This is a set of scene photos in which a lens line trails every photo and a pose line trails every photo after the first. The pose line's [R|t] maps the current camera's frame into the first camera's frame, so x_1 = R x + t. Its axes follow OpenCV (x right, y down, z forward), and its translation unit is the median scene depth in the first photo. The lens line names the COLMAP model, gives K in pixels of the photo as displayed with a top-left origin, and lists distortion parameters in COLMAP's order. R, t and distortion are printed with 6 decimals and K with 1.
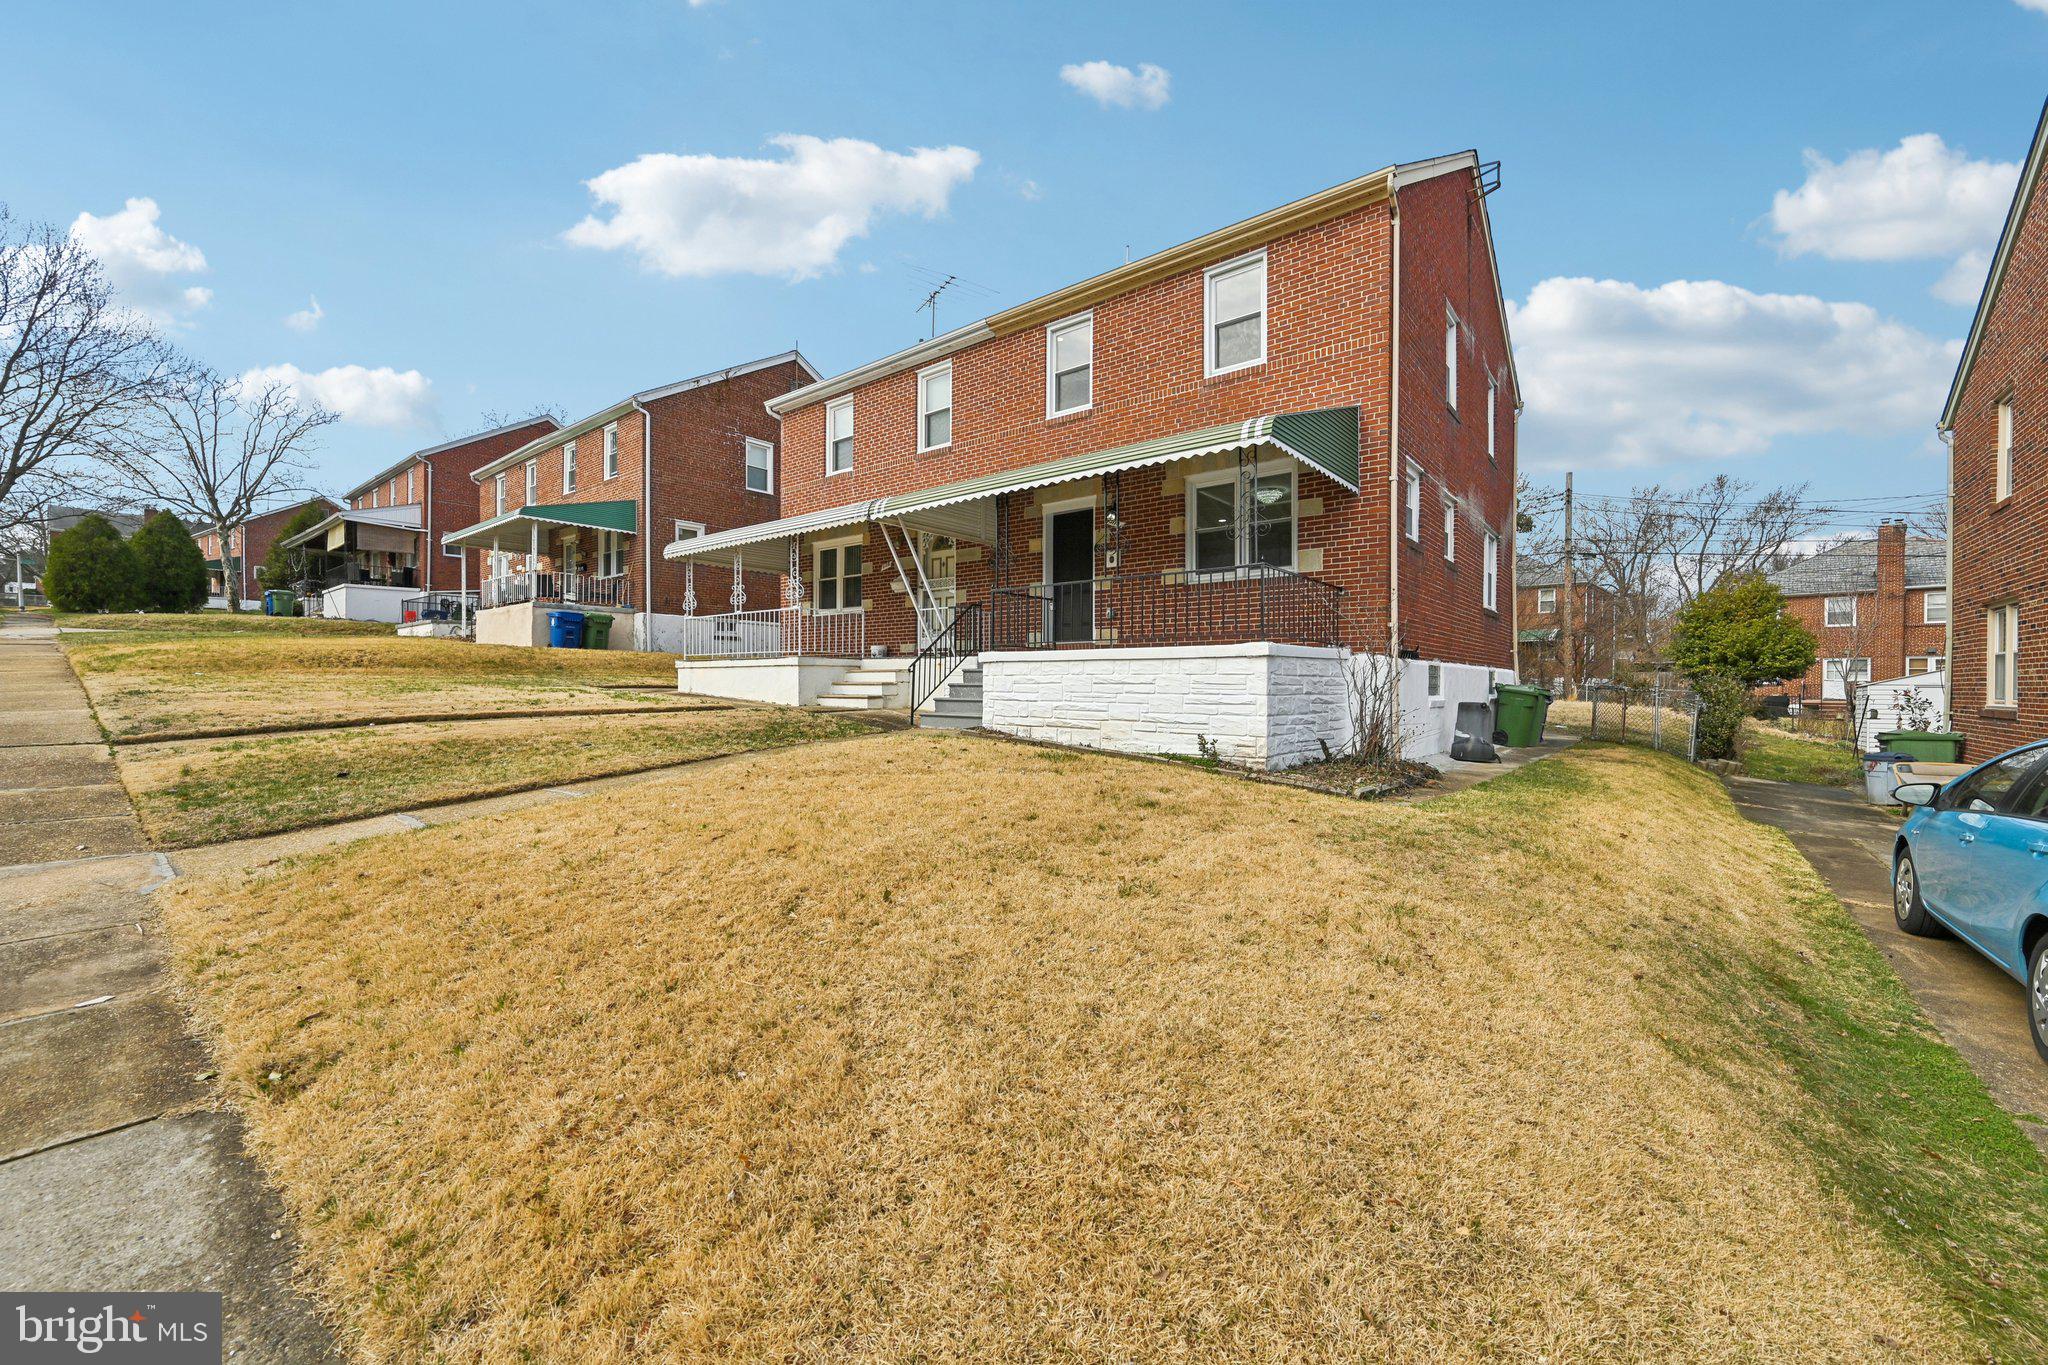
lens RADIAL K [[805.8, 0, 1033.0], [0, 805.8, 684.3], [0, 0, 1]] dist [-0.002135, -0.000107]
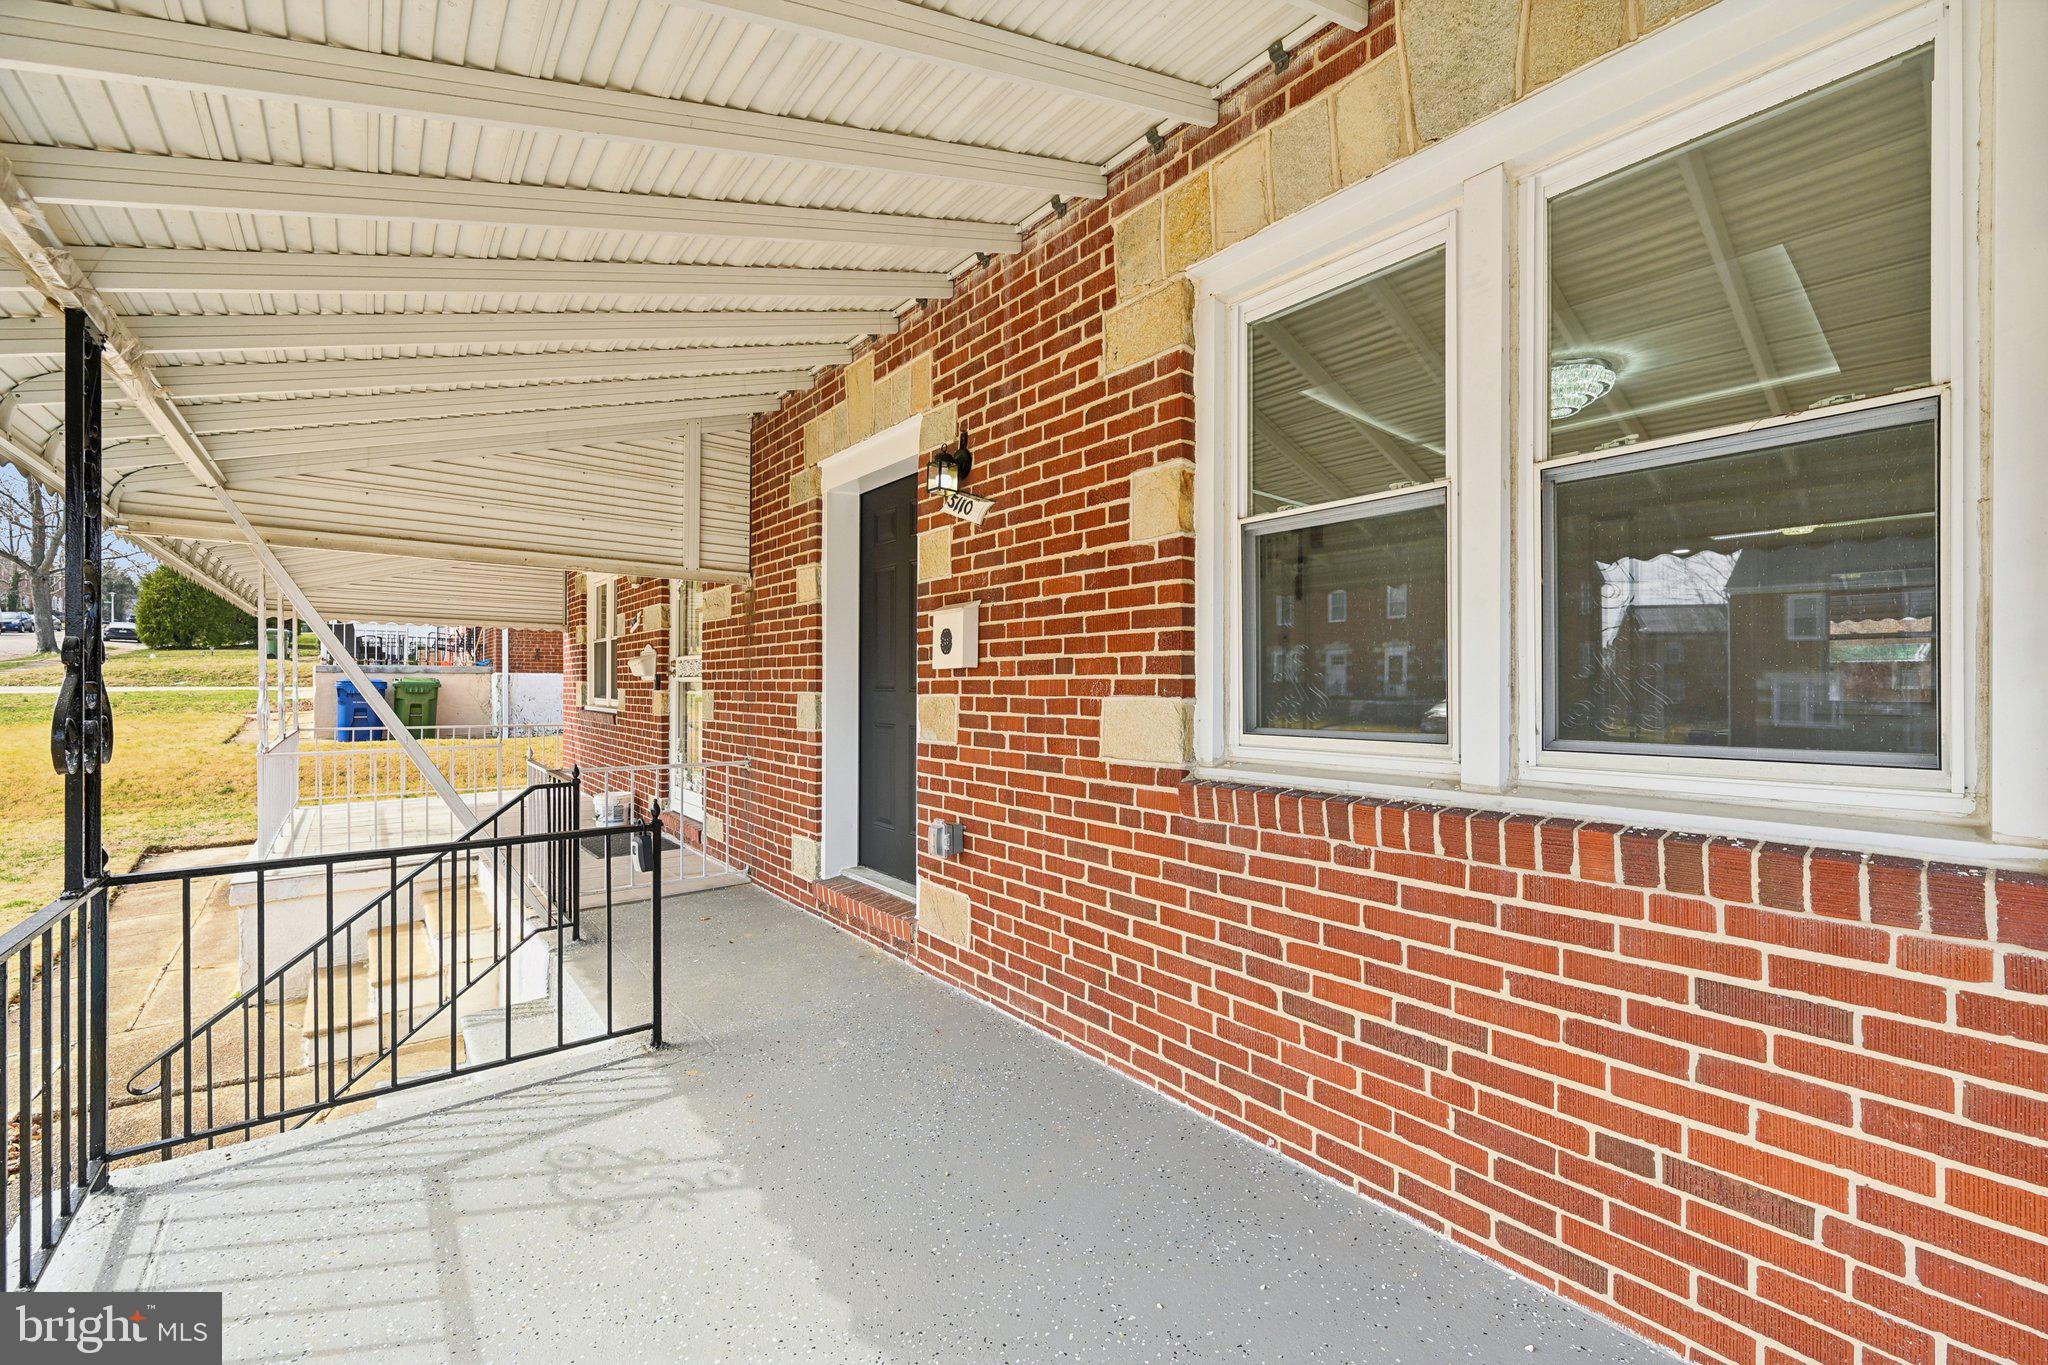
lens RADIAL K [[805.8, 0, 1033.0], [0, 805.8, 684.3], [0, 0, 1]] dist [-0.002135, -0.000107]
pose [[0.979833, -0.003242, -0.199790, 0.172549], [0.004202, 0.999982, 0.004379, -0.135577], [0.199773, -0.005130, 0.979829, 0.708694]]
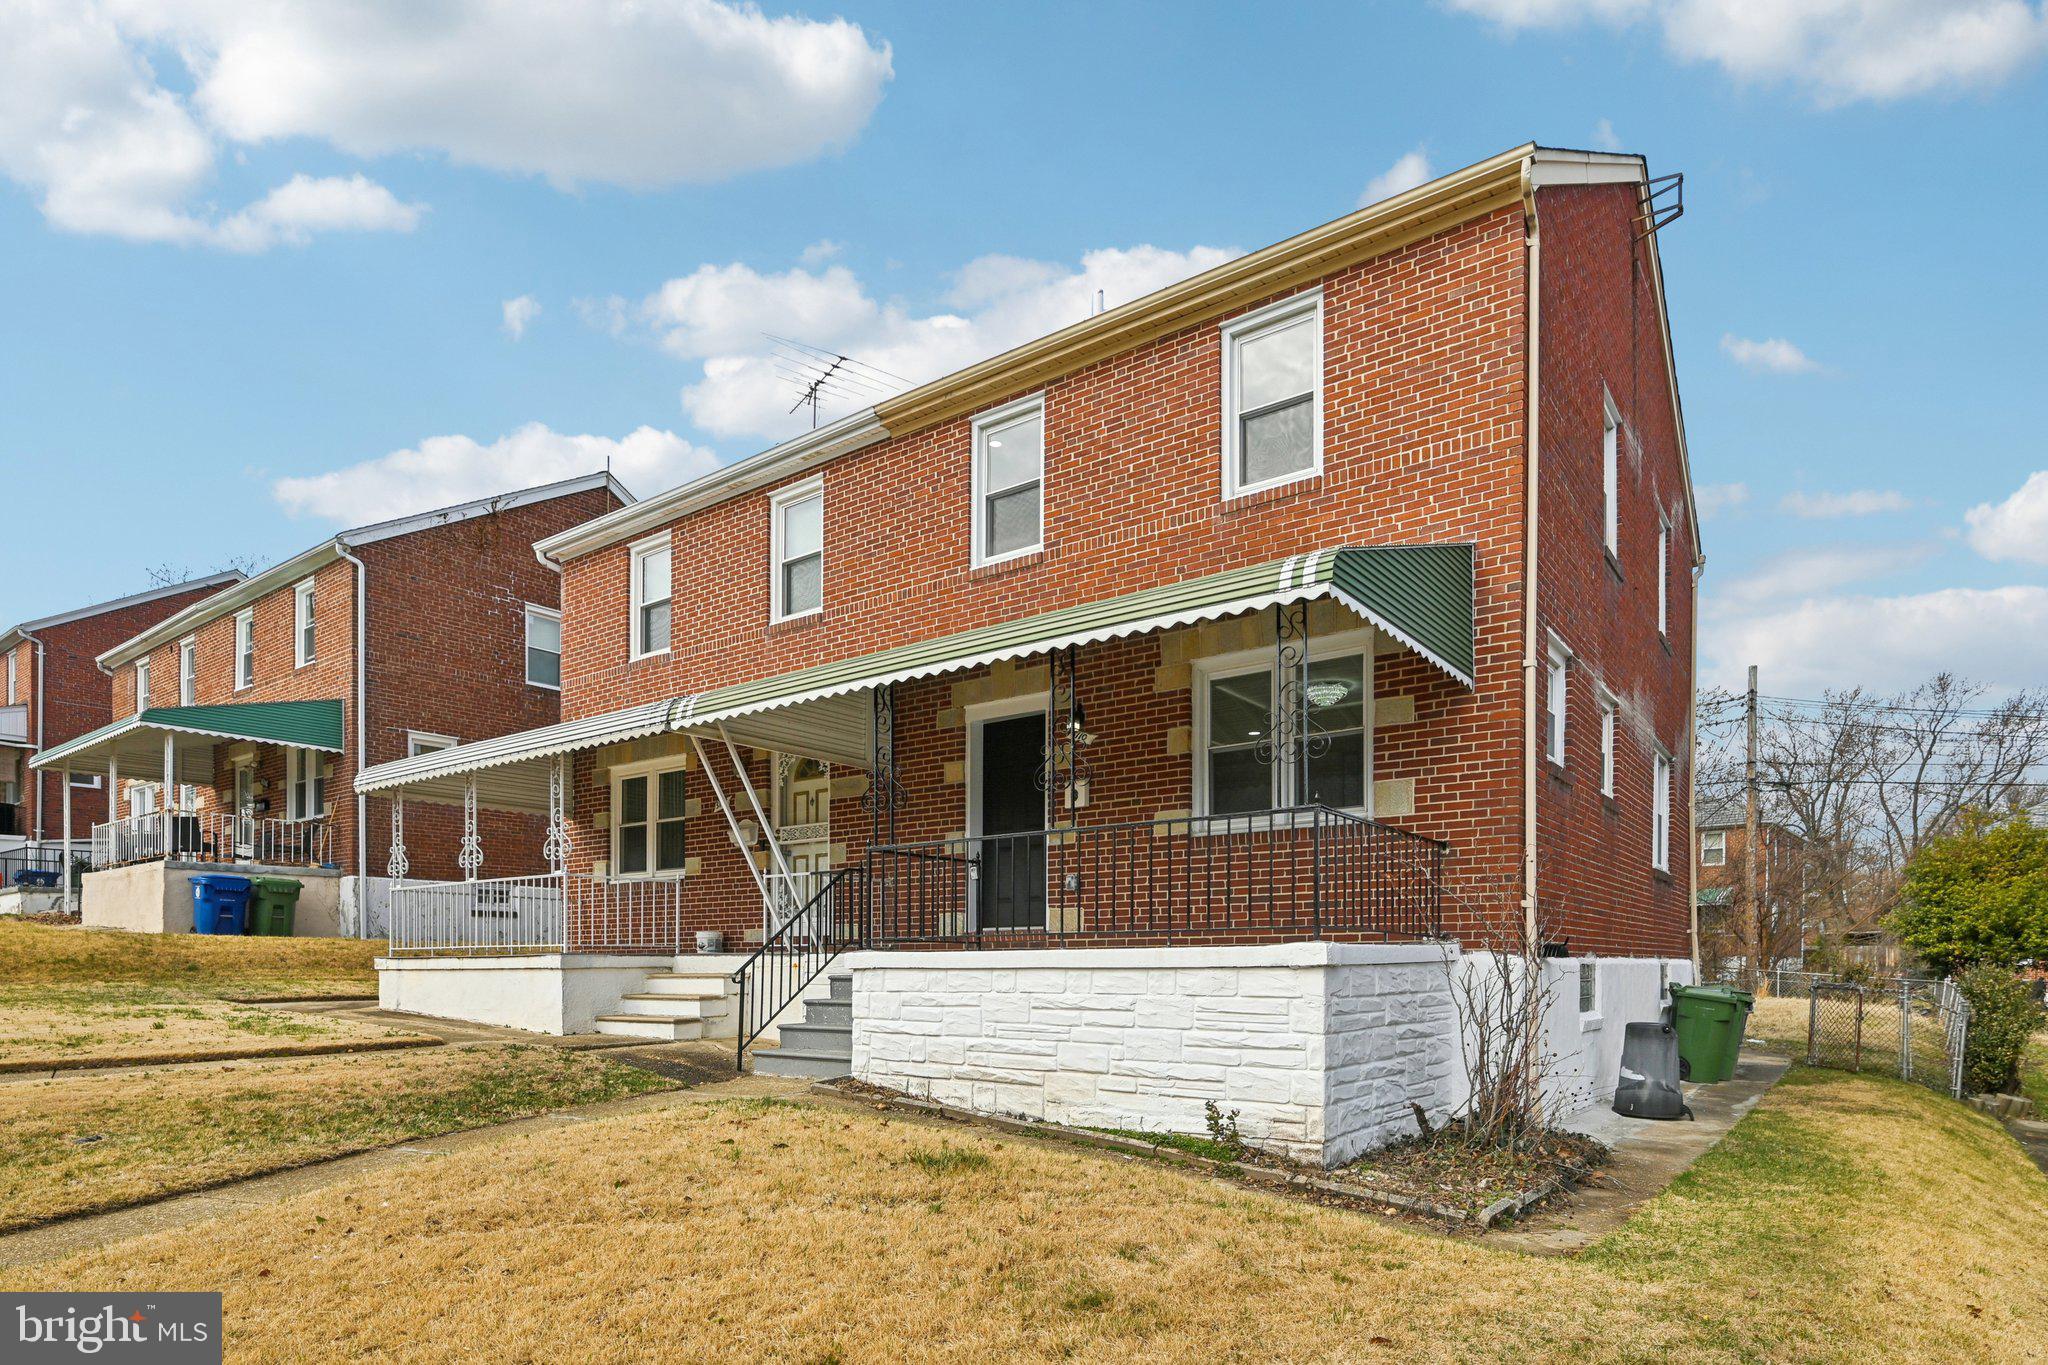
lens RADIAL K [[1149.3, 0, 1023.0], [0, 1149.3, 976.6], [0, 0, 1]] dist [-0.000660, -0.000639]
pose [[0.999613, -0.003575, 0.027603, 0.032839], [0.003369, 0.999966, 0.007493, -0.022189], [-0.027629, -0.007397, 0.999591, 0.116253]]
